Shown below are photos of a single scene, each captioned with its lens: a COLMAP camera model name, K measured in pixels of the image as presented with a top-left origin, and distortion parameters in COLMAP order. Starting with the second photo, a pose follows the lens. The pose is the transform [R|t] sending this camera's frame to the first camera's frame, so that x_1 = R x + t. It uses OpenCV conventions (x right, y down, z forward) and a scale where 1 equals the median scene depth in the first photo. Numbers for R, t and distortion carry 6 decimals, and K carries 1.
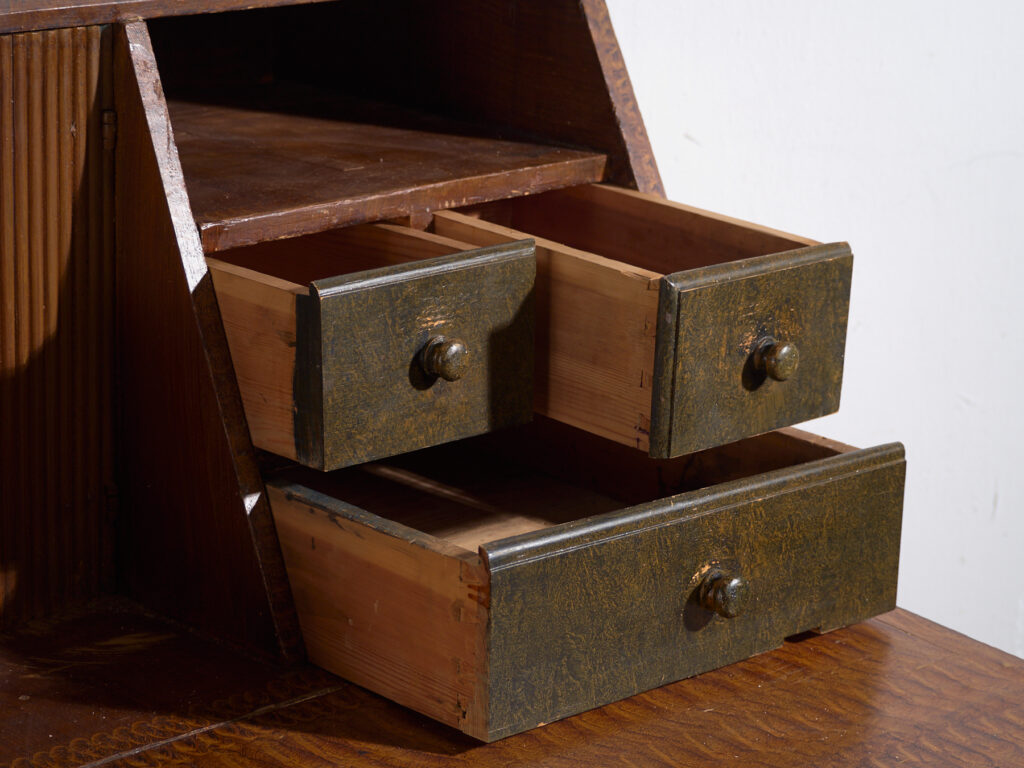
lens RADIAL K [[2701.8, 0, 510.6], [0, 2701.8, 378.8], [0, 0, 1]] dist [-0.008865, 0.000000]
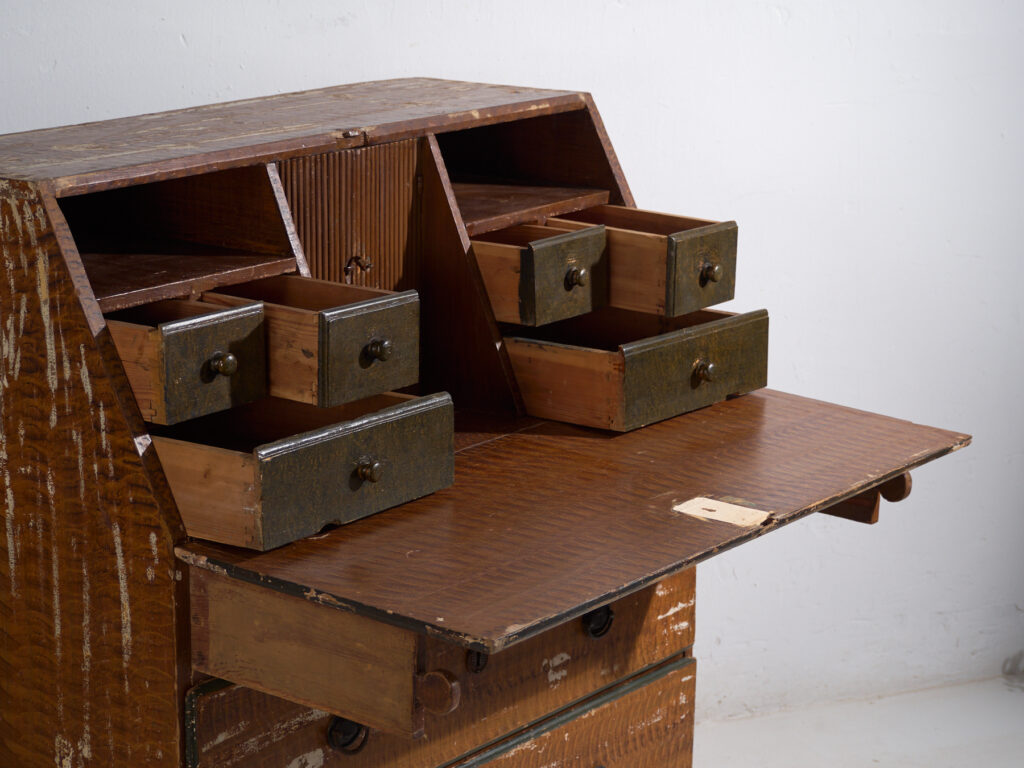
lens RADIAL K [[2701.8, 0, 512.3], [0, 2701.8, 380.9], [0, 0, 1]] dist [-0.008865, 0.000000]
pose [[0.981742, -0.064185, 0.179060, -0.486703], [0.073156, 0.996352, -0.043951, 0.174095], [-0.175585, 0.056248, 0.982856, -1.204728]]
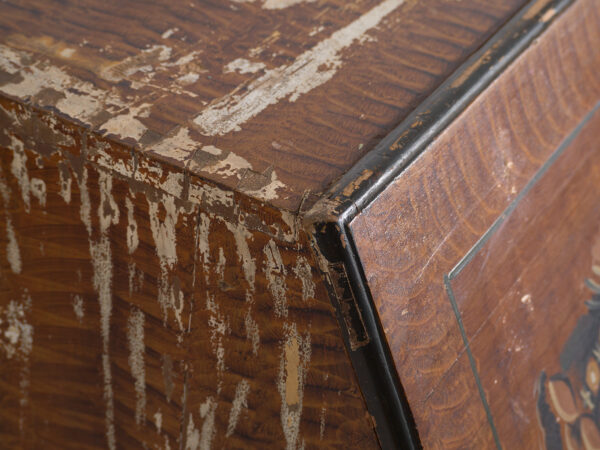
lens RADIAL K [[1583.1, 0, 299.9], [0, 1583.1, 224.5], [0, 0, 1]] dist [-0.008865, 0.000000]
pose [[0.954139, -0.116484, 0.275772, -0.617909], [0.017102, 0.940899, 0.338255, -0.252982], [-0.298875, -0.318026, 0.899741, 0.205277]]
